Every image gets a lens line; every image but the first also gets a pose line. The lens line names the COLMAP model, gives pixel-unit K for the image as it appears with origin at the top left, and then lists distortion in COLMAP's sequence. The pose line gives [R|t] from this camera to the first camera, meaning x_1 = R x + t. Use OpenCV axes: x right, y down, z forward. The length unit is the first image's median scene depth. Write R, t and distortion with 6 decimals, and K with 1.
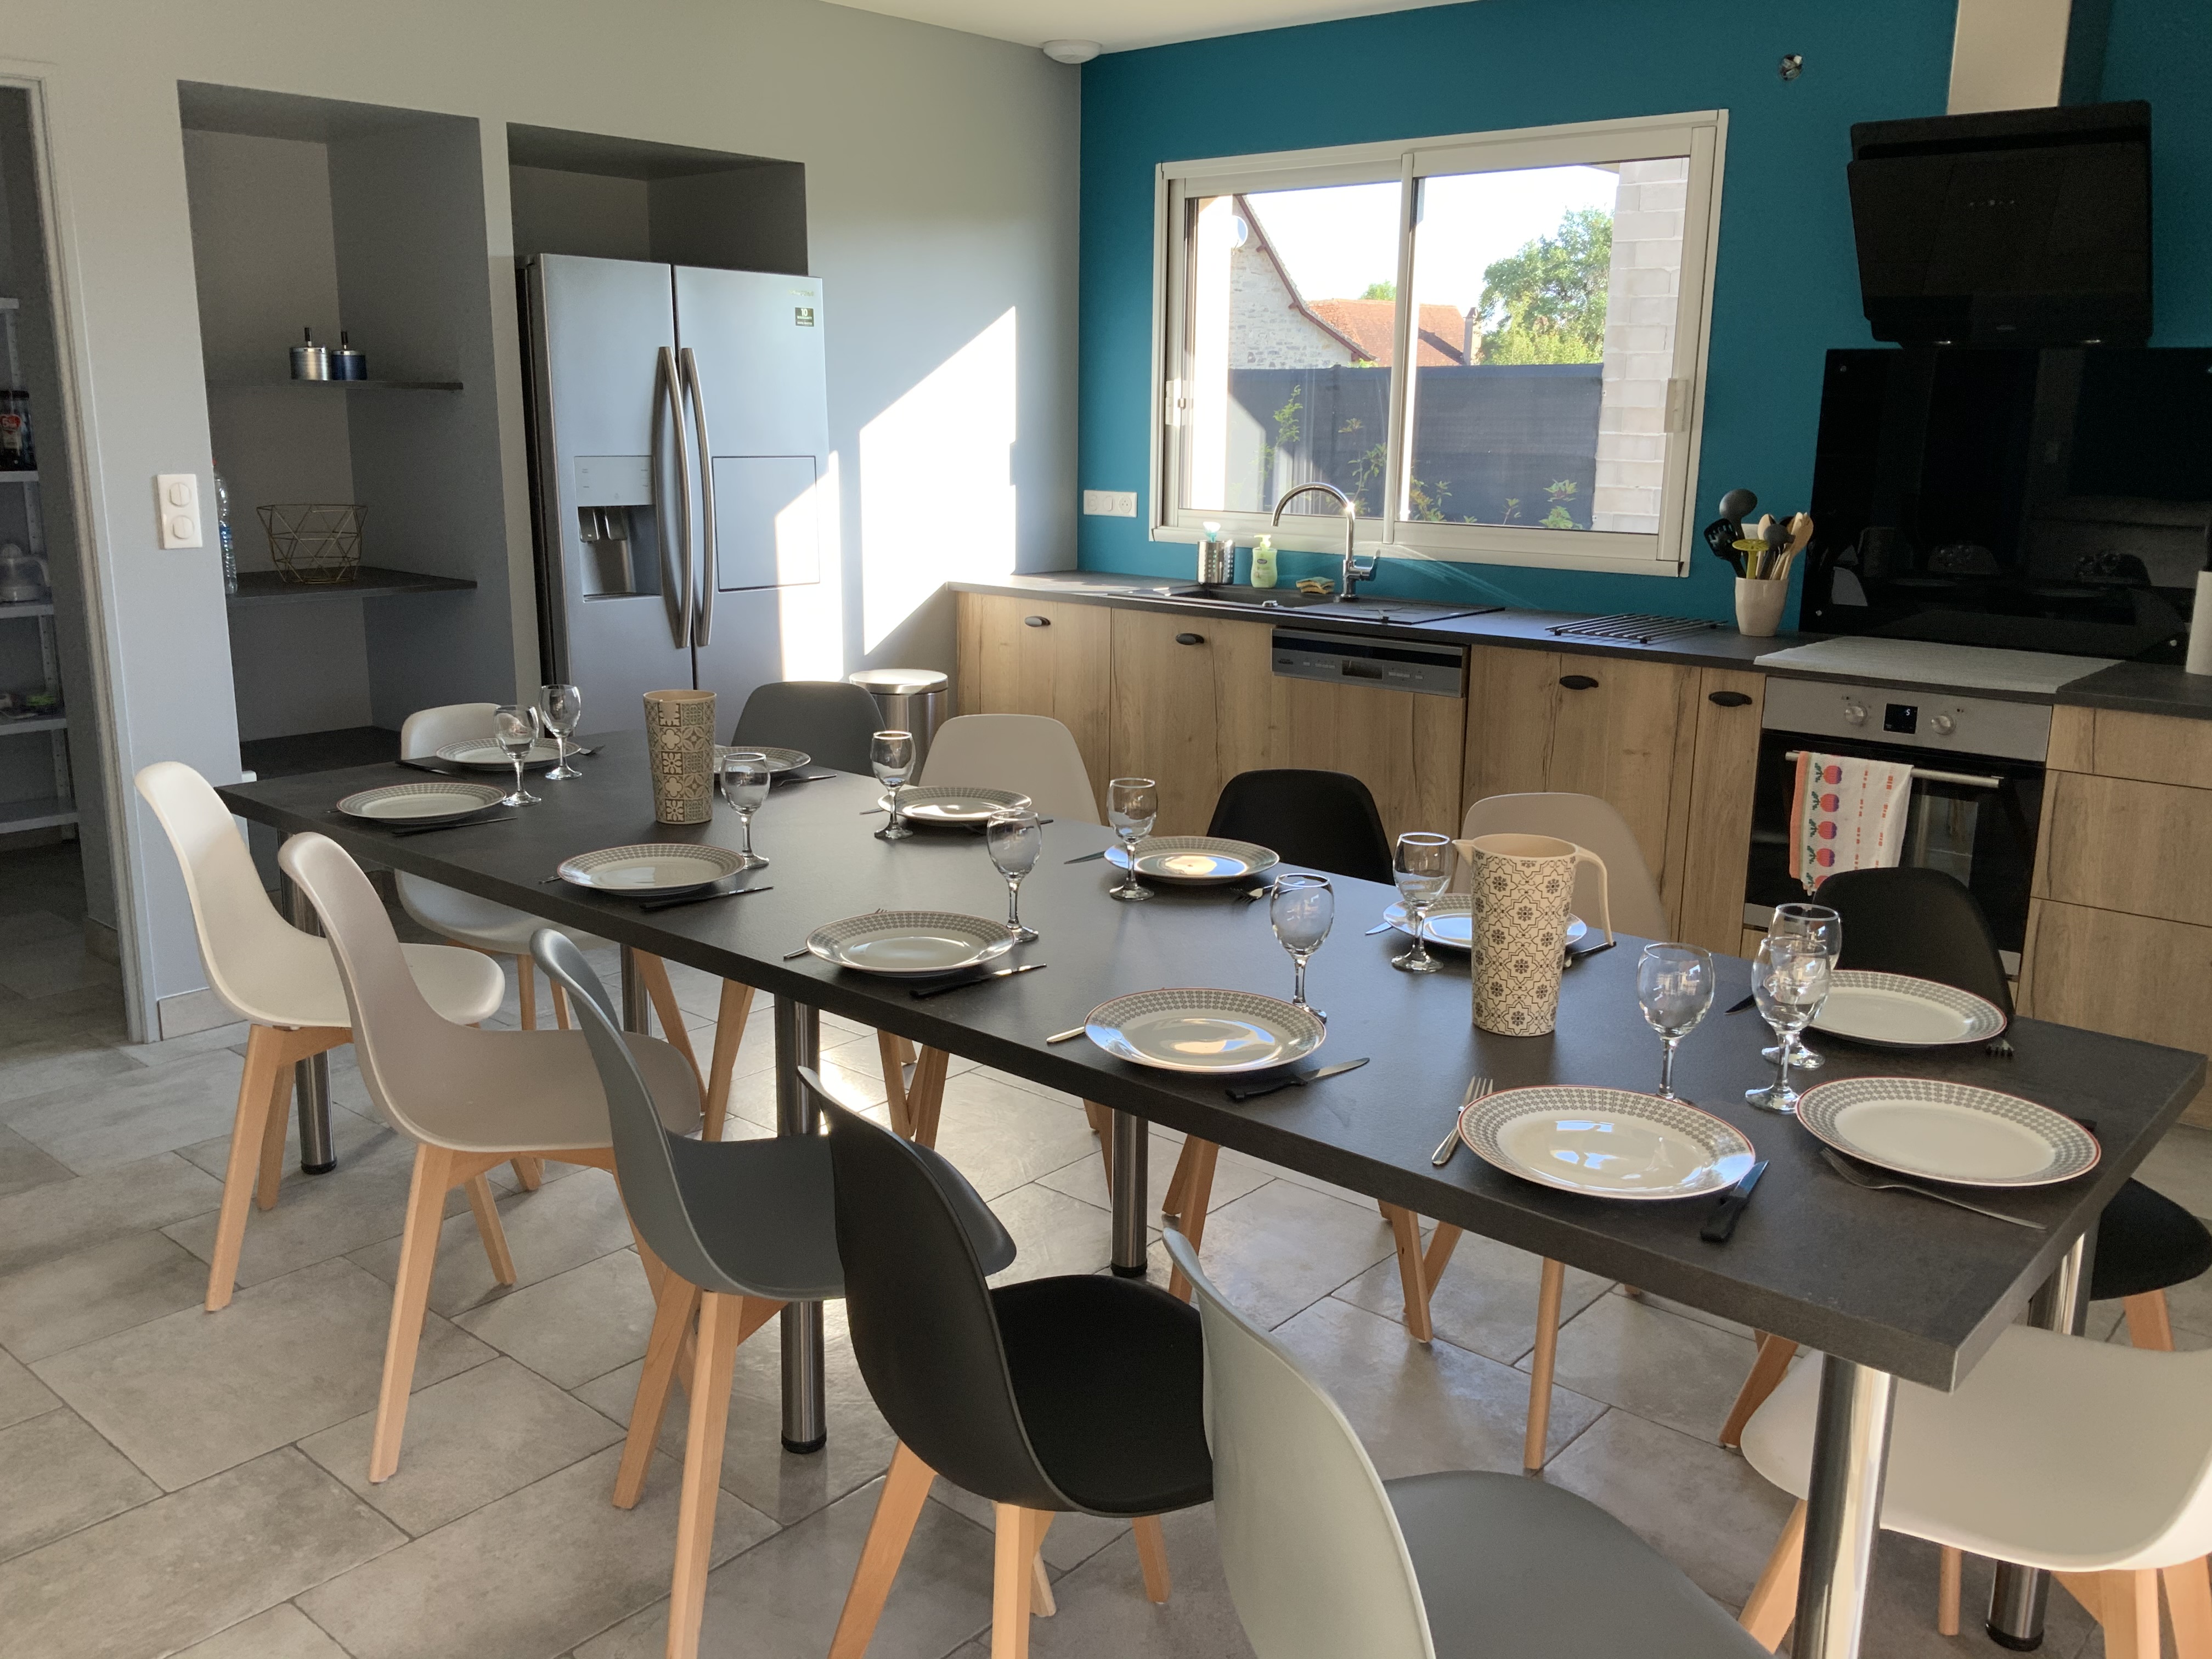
lens RADIAL K [[1855.2, 0, 1109.7], [0, 1855.2, 835.7], [0, 0, 1]] dist [0.027578, -0.067527]
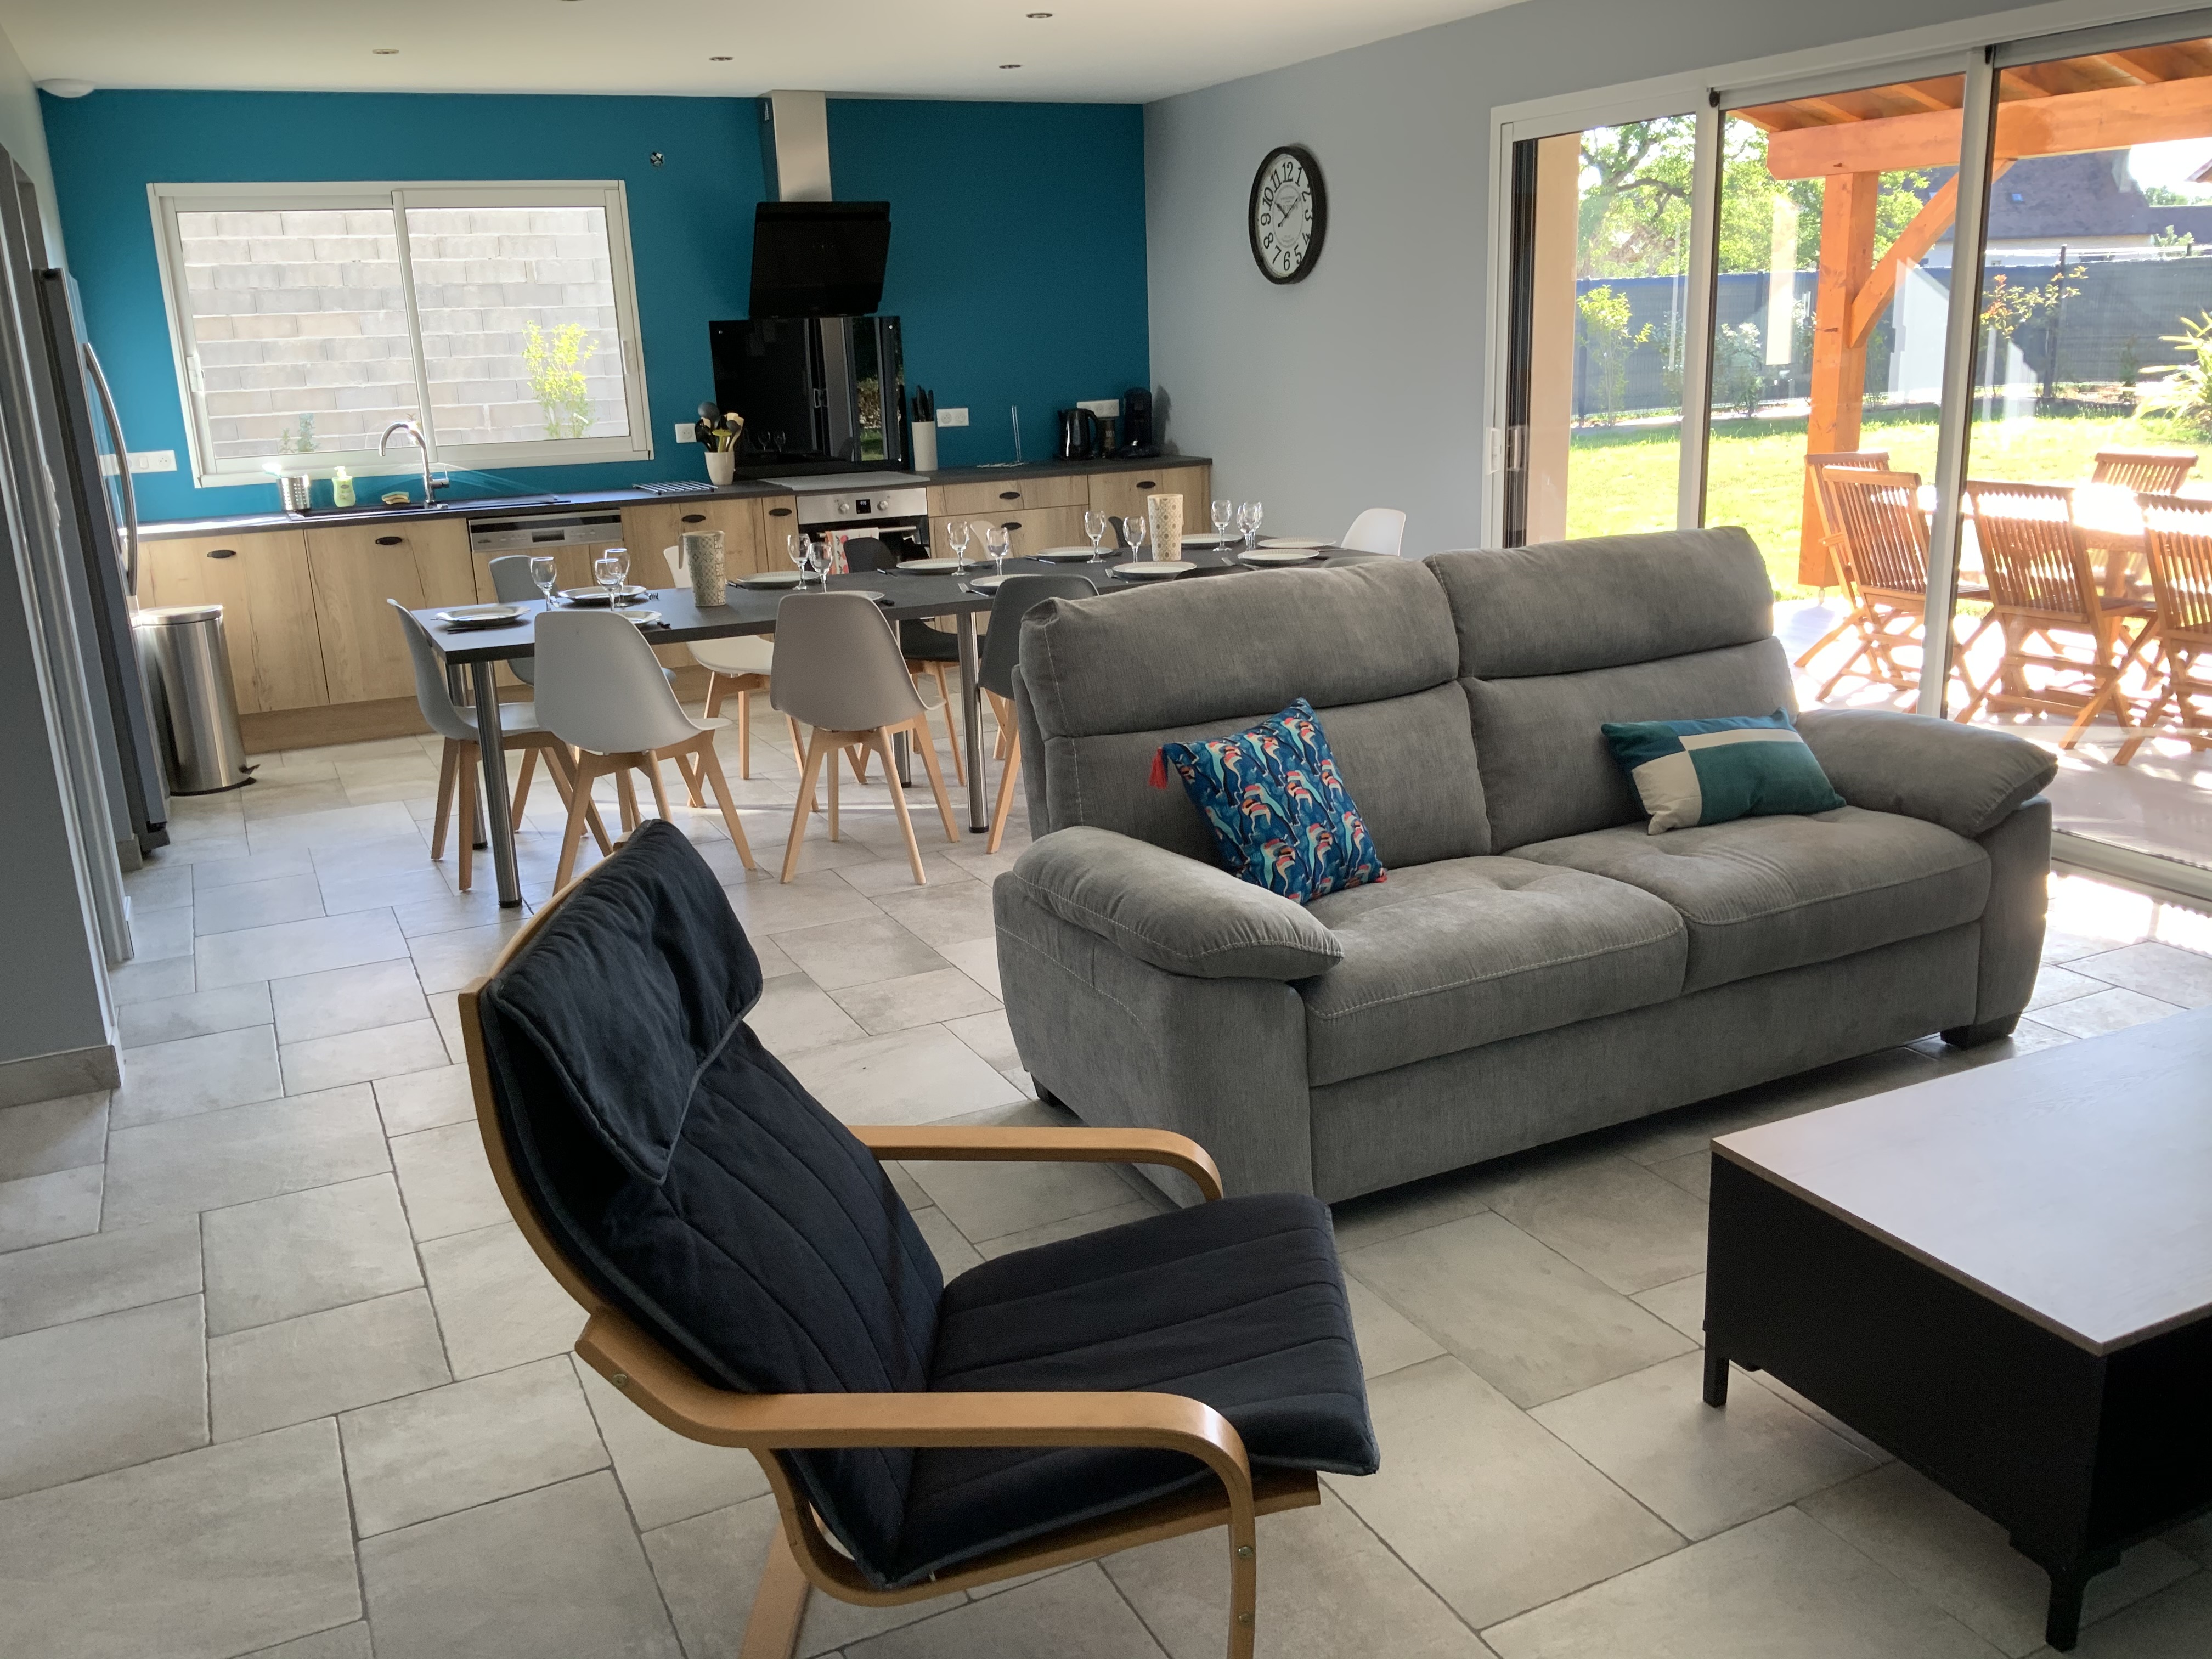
lens RADIAL K [[1855.2, 0, 1112.6], [0, 1855.2, 831.7], [0, 0, 1]] dist [0.027578, -0.067527]
pose [[0.401390, -0.265902, 0.876460, -1.069672], [0.243556, 0.953465, 0.177723, -0.015375], [-0.882931, 0.142132, 0.447473, -0.066974]]
